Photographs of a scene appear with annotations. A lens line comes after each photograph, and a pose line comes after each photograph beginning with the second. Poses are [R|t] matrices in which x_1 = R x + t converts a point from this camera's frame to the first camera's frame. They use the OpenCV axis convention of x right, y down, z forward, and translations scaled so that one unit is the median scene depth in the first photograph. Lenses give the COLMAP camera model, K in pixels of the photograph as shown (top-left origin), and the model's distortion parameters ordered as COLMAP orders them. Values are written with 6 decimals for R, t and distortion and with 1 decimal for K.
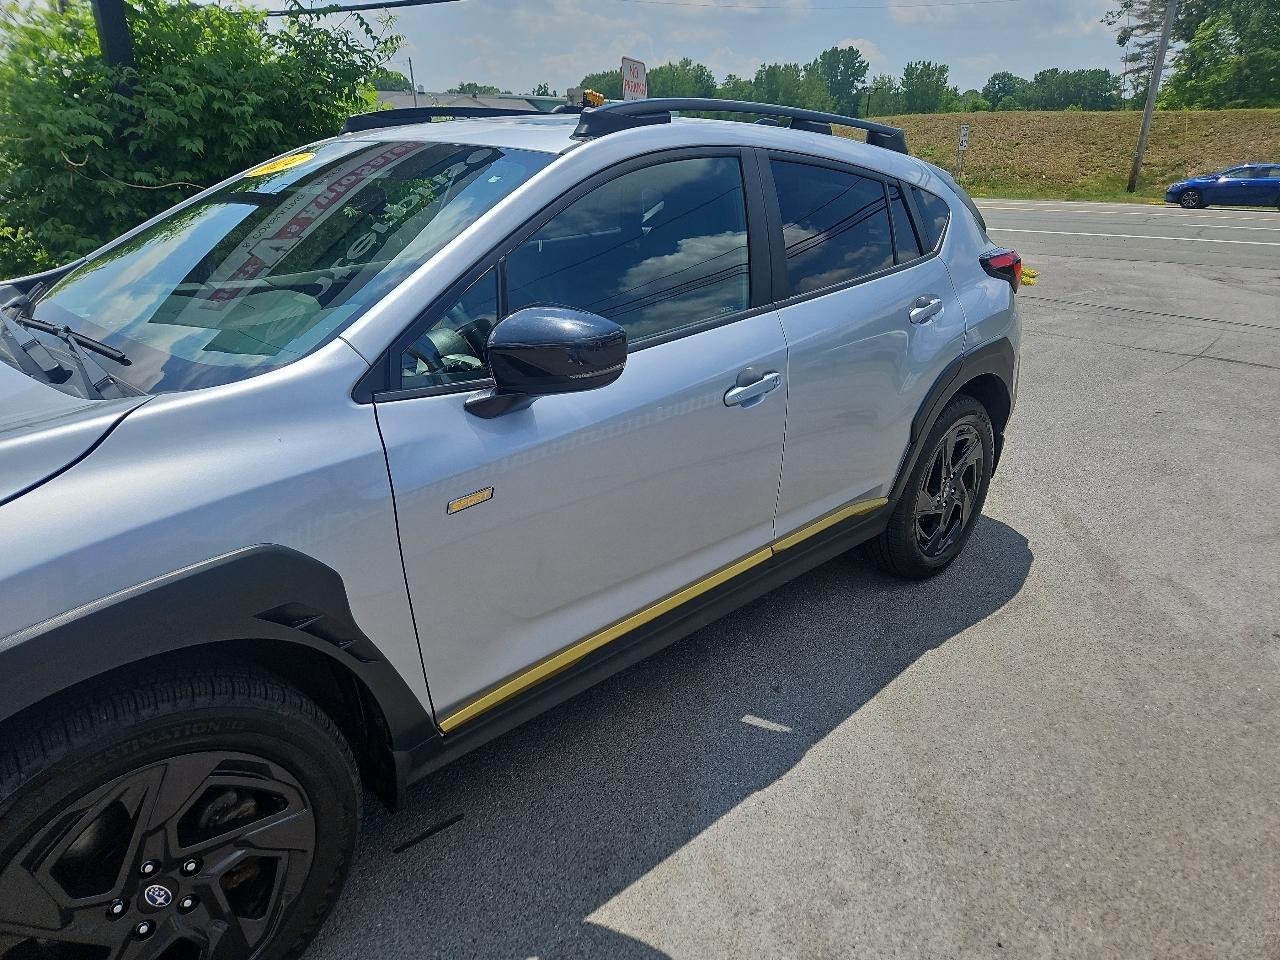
lens RADIAL K [[847.0, 0, 645.9], [0, 847.0, 495.0], [0, 0, 1]] dist [0.070660, -0.055333]
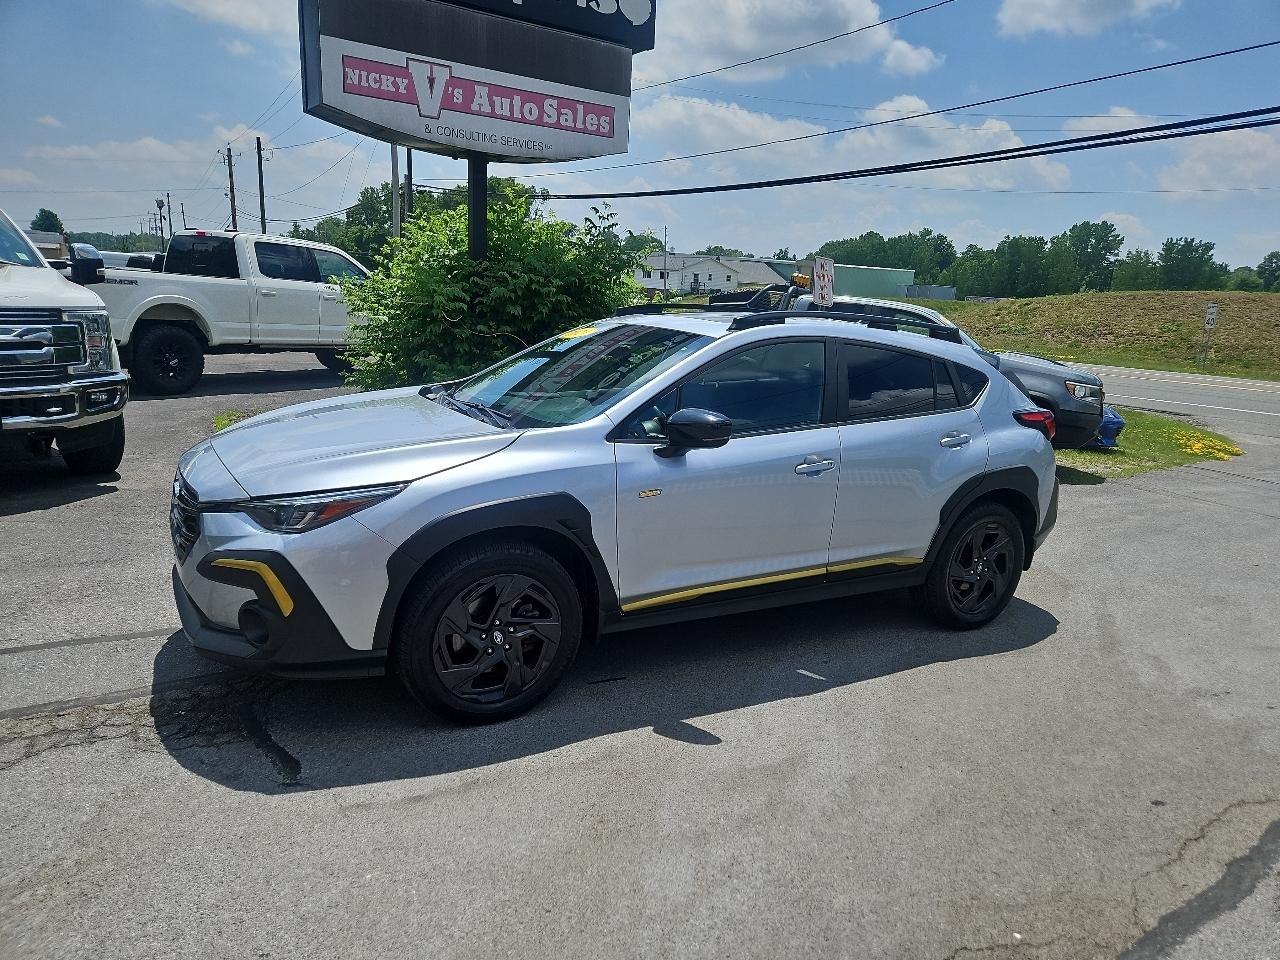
lens RADIAL K [[847.0, 0, 659.2], [0, 847.0, 493.1], [0, 0, 1]] dist [0.070660, -0.055333]
pose [[0.969174, 0.096337, -0.226764, 0.155329], [-0.132674, 0.979610, -0.150869, 0.170173], [0.207606, 0.176304, 0.962194, -0.543382]]
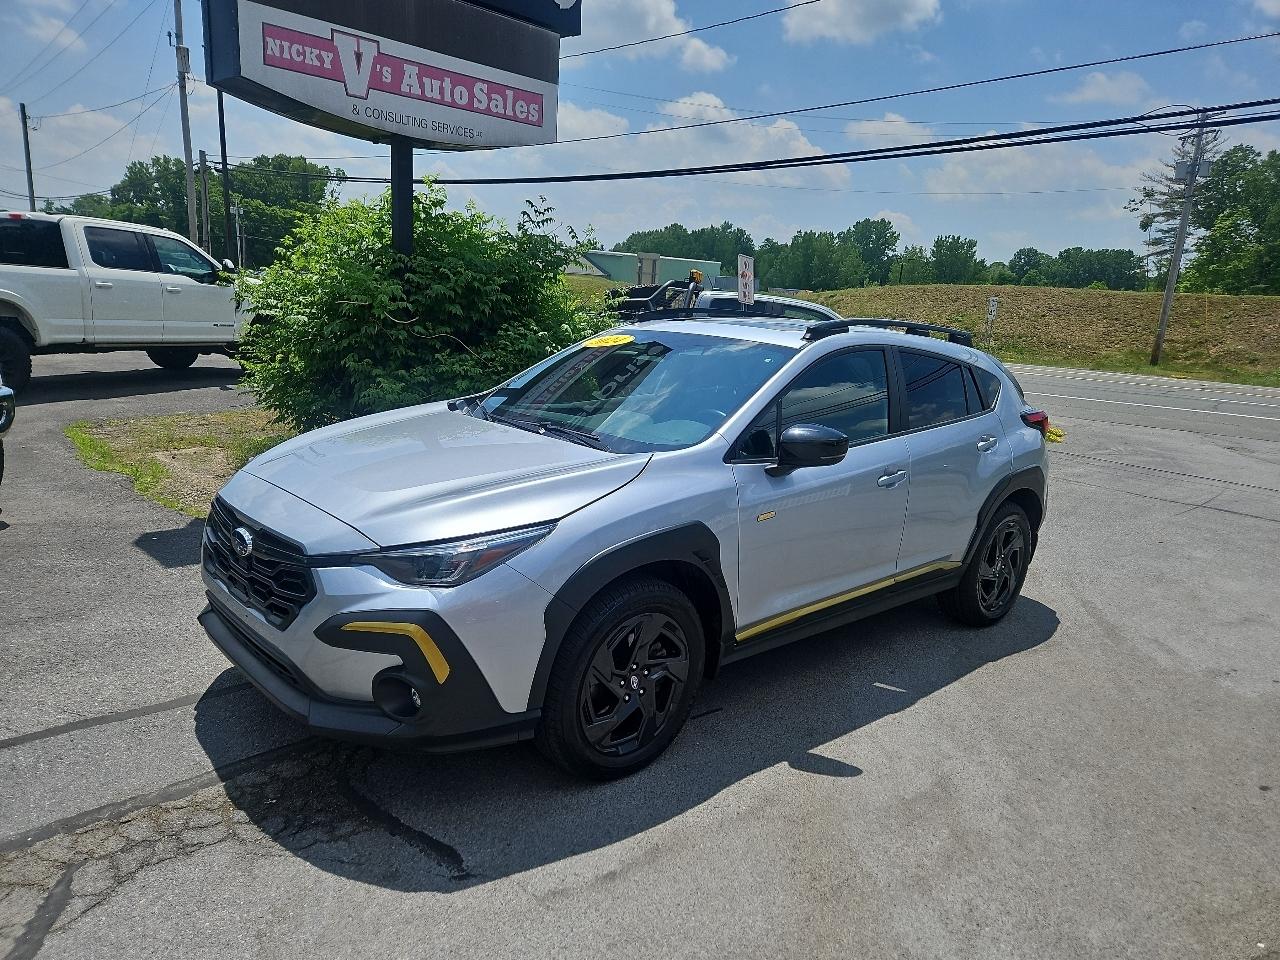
lens RADIAL K [[847.0, 0, 643.4], [0, 847.0, 493.9], [0, 0, 1]] dist [0.070660, -0.055333]
pose [[0.997635, 0.058372, -0.036299, -0.226761], [-0.063385, 0.985524, -0.157241, 0.152946], [0.026595, 0.159170, 0.986893, -0.525180]]
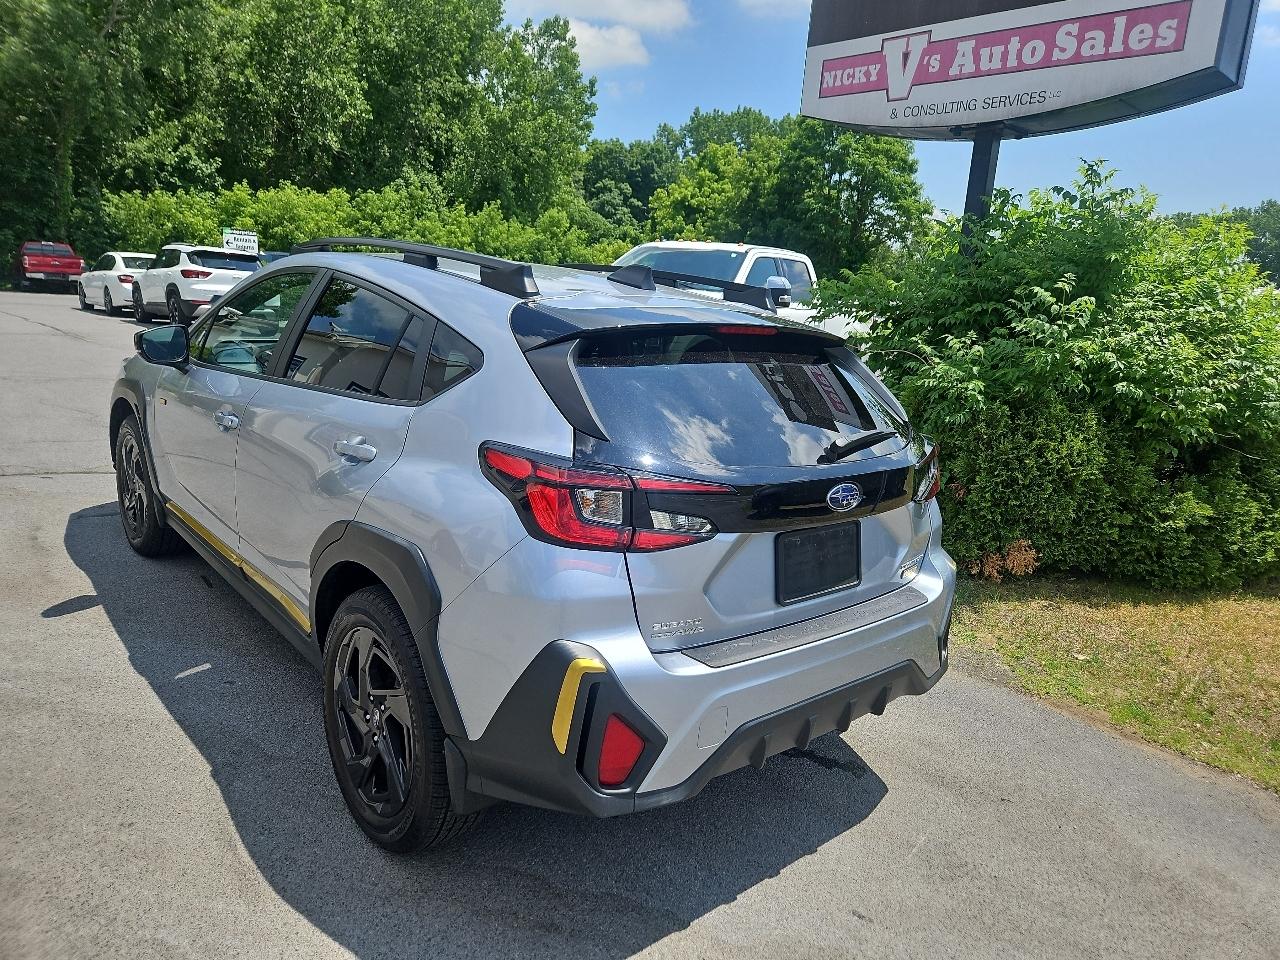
lens RADIAL K [[847.0, 0, 669.7], [0, 847.0, 493.7], [0, 0, 1]] dist [0.070660, -0.055333]
pose [[-0.048745, 0.215337, -0.975322, 1.075513], [-0.449007, 0.867529, 0.213979, -0.469652], [0.892198, 0.448357, 0.054400, 1.162860]]
